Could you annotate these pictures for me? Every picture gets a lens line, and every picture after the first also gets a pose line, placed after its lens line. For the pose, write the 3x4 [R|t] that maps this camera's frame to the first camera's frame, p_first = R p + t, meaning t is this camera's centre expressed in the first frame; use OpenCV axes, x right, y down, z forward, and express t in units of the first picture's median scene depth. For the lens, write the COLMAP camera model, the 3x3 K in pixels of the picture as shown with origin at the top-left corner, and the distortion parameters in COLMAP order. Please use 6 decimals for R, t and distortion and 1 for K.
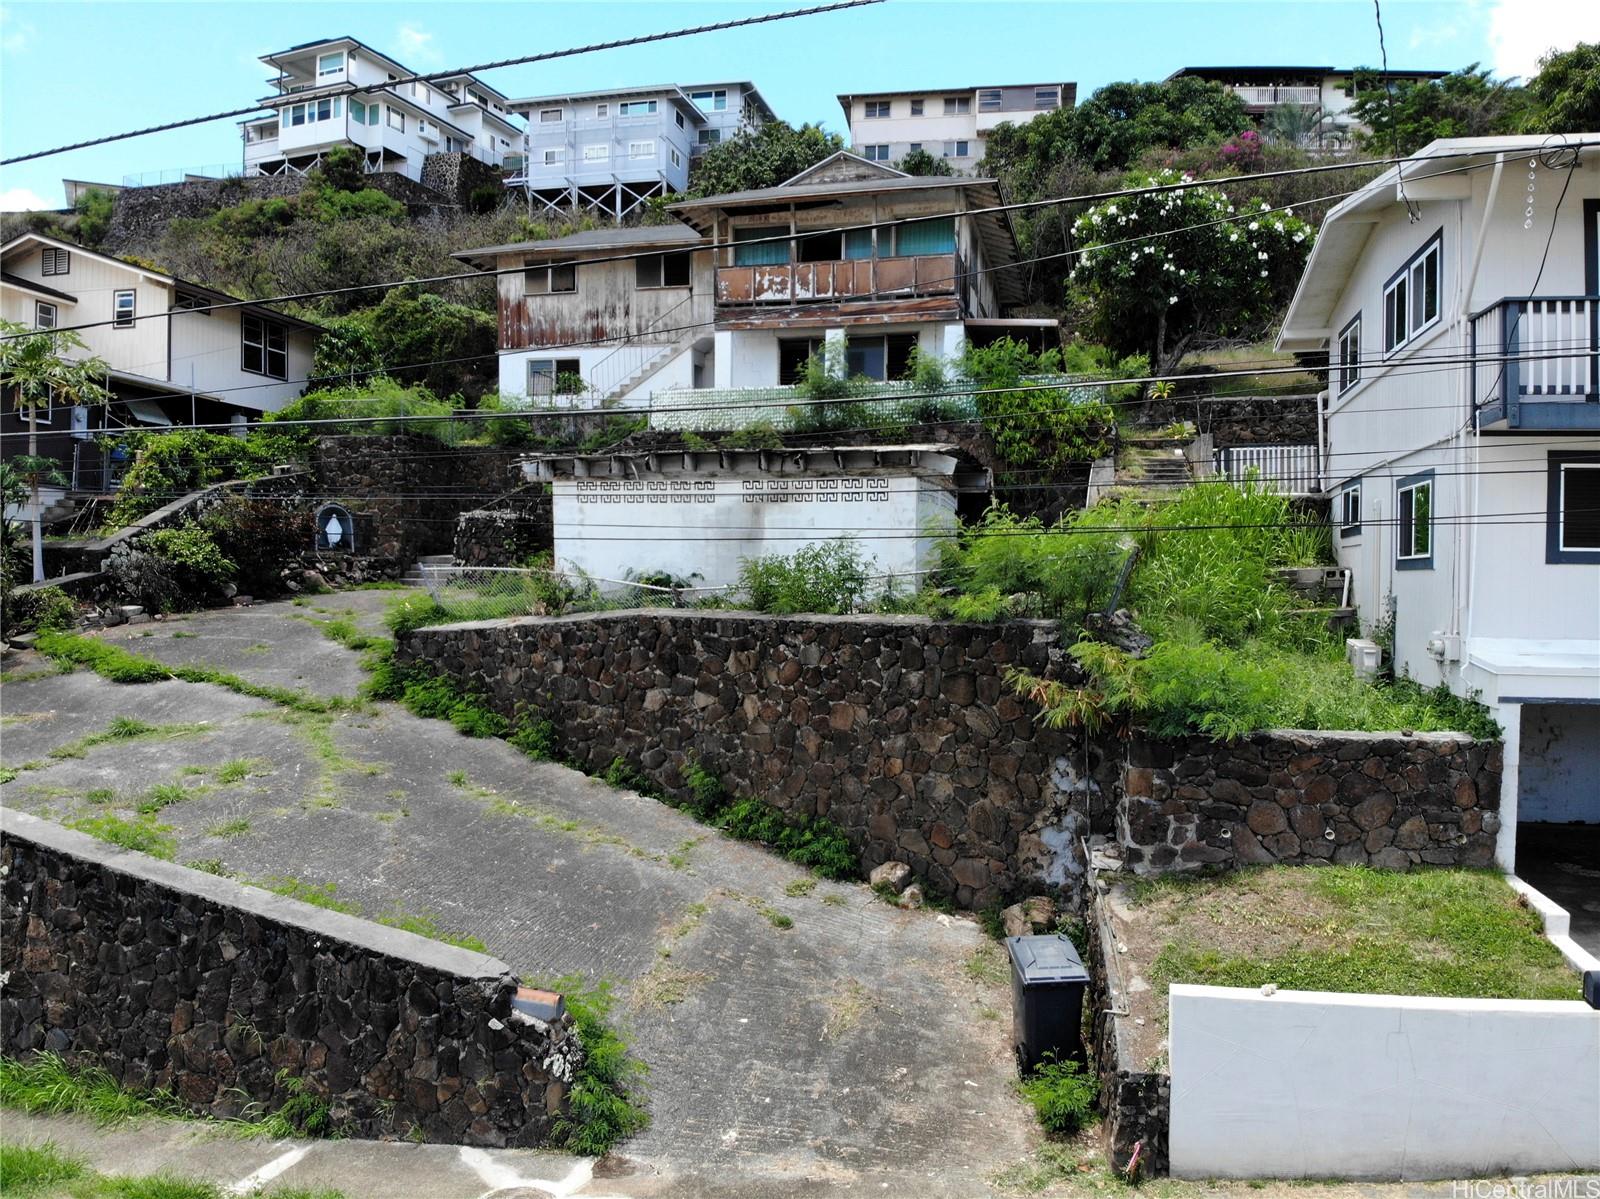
lens RADIAL K [[1218.6, 0, 819.7], [0, 1218.6, 597.8], [0, 0, 1]] dist [0.067421, -0.180740]
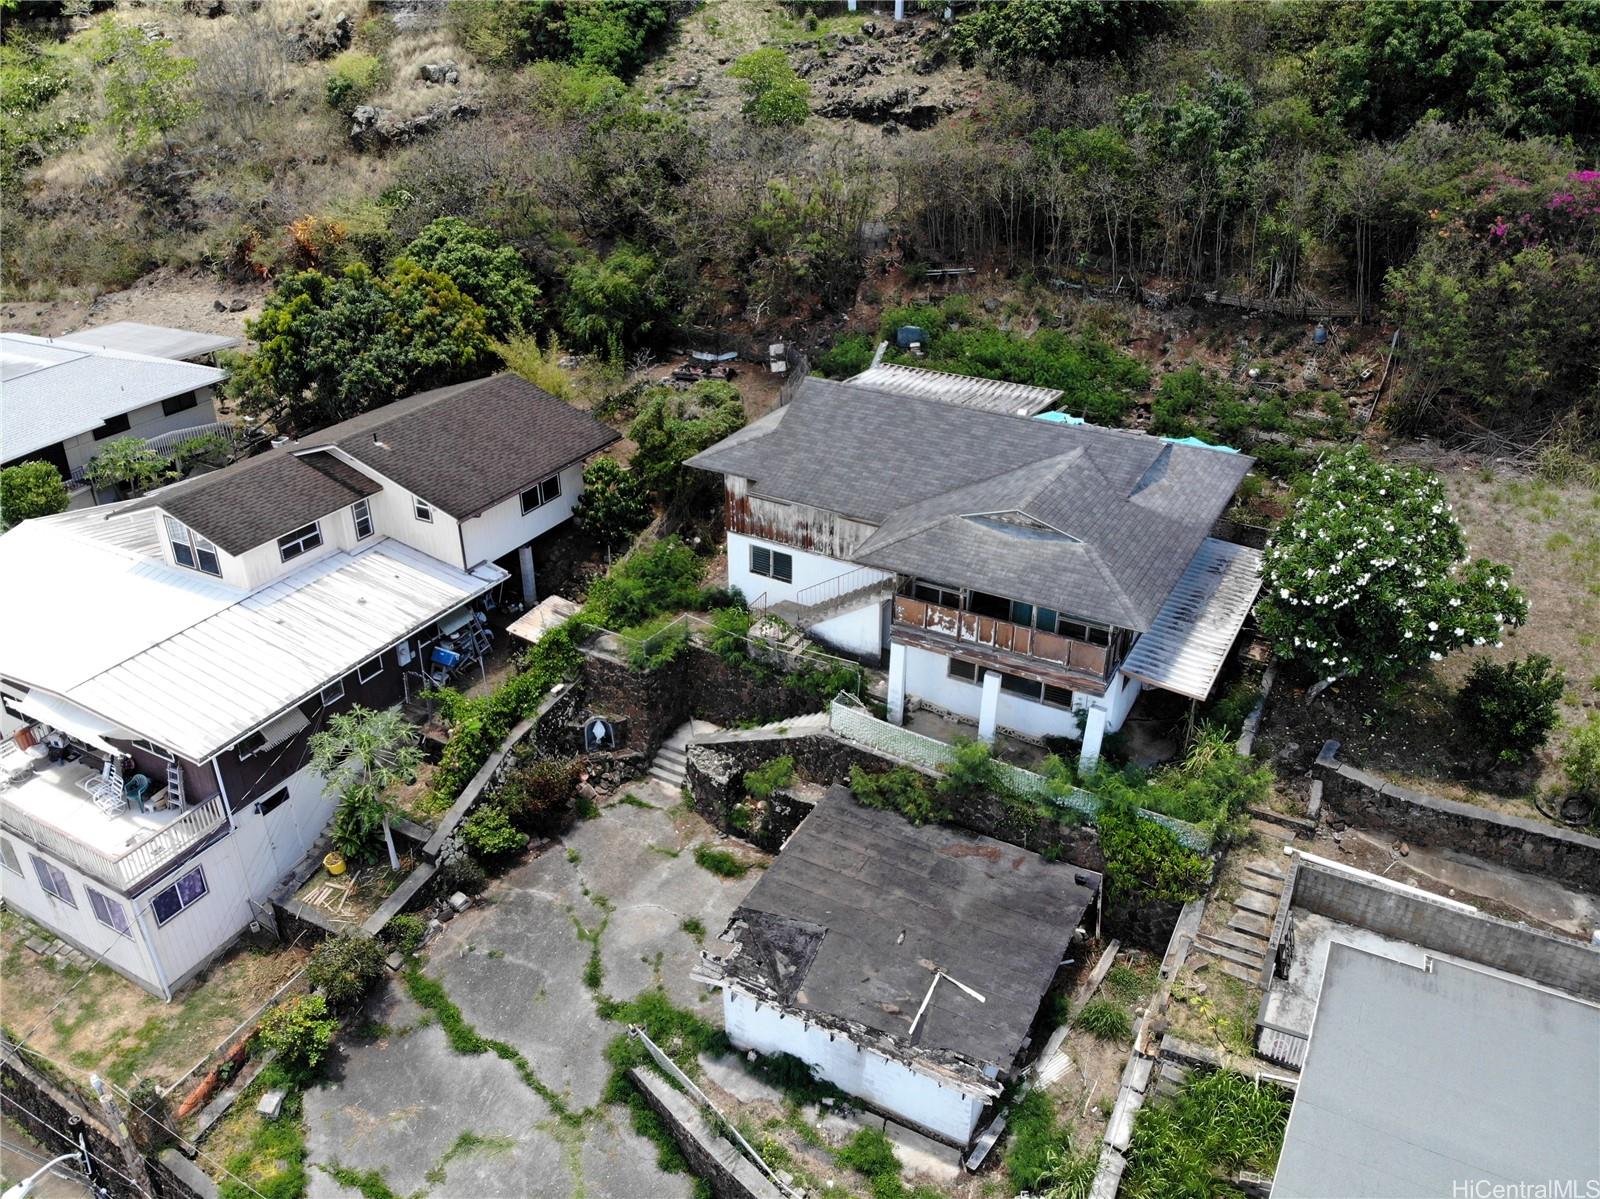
lens RADIAL K [[1218.6, 0, 800.3], [0, 1218.6, 628.8], [0, 0, 1]] dist [0.067421, -0.180740]
pose [[0.961309, 0.126875, -0.244516, 0.058733], [0.003677, 0.881635, 0.471918, -0.417202], [0.275448, -0.454558, 0.847057, 0.015096]]
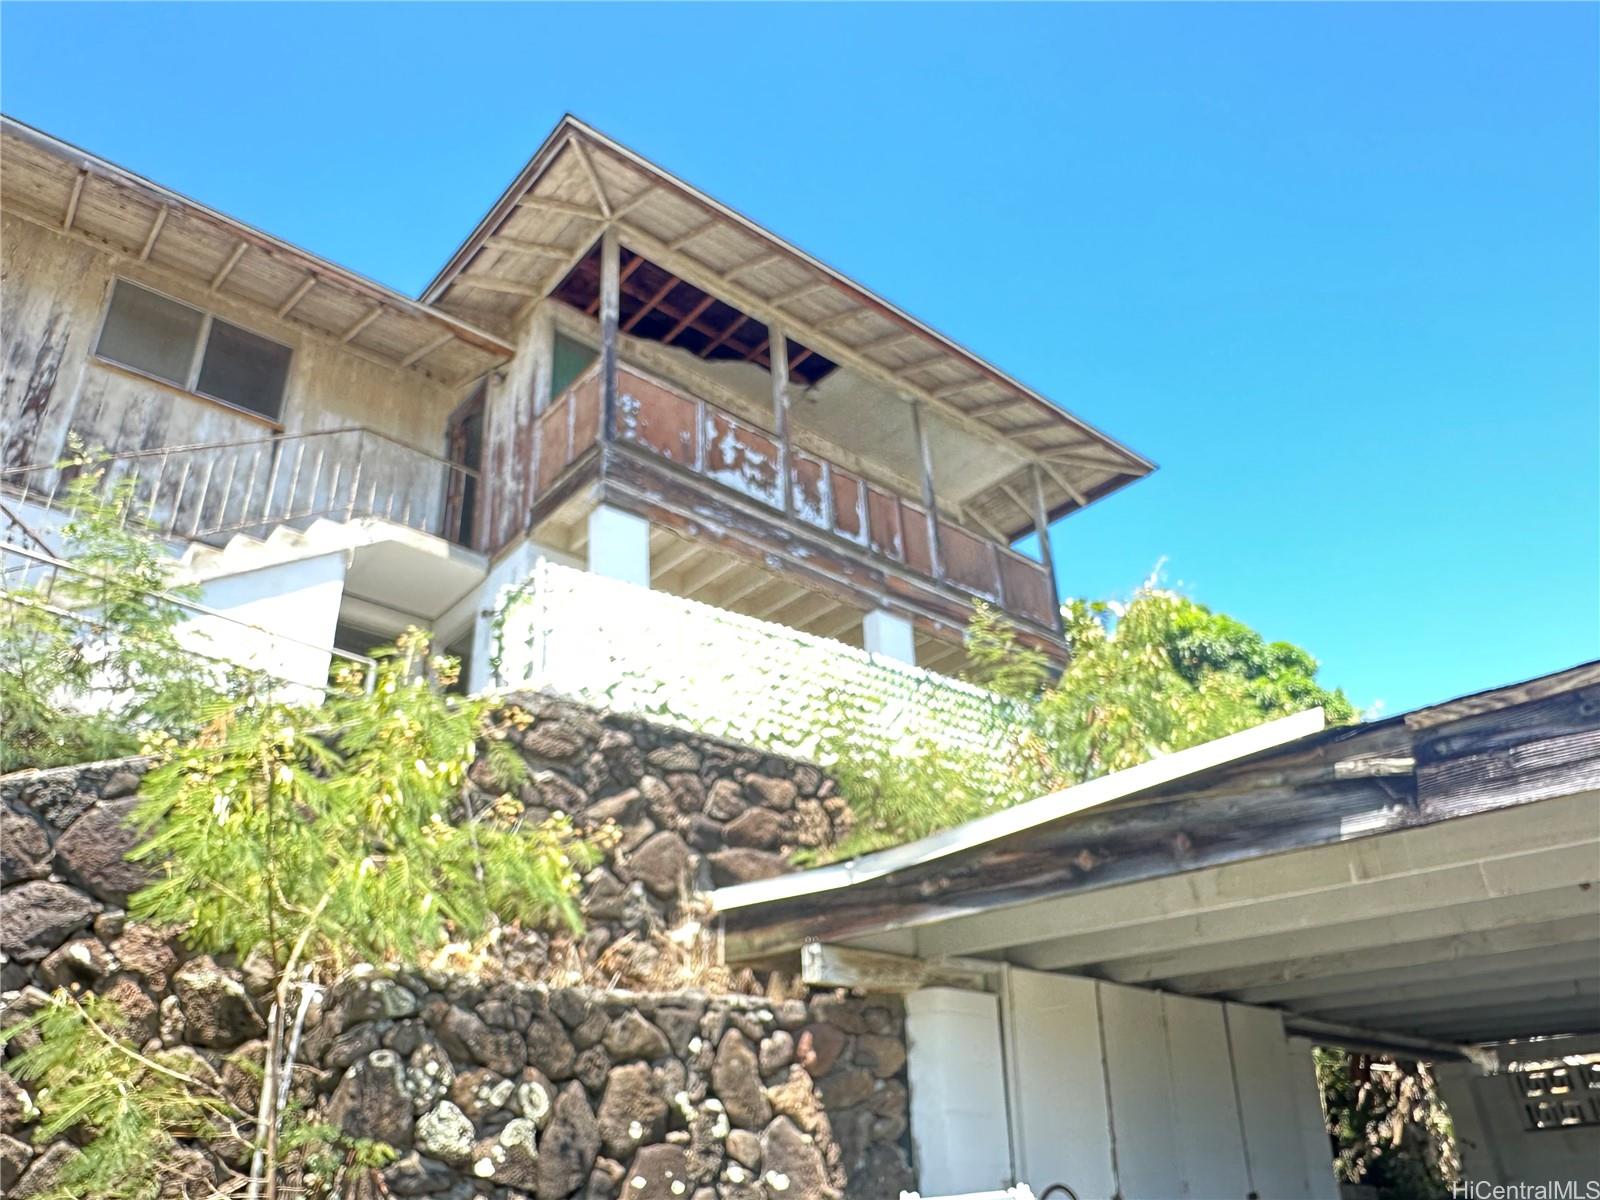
lens RADIAL K [[1160.0, 0, 760.1], [0, 1160.0, 644.7], [0, 0, 1]] dist [-0.010106, 0.002974]
pose [[0.599636, 0.341037, 0.723969, -0.146838], [0.044420, 0.889073, -0.455604, -0.025183], [-0.799039, 0.305356, 0.517971, 0.449678]]
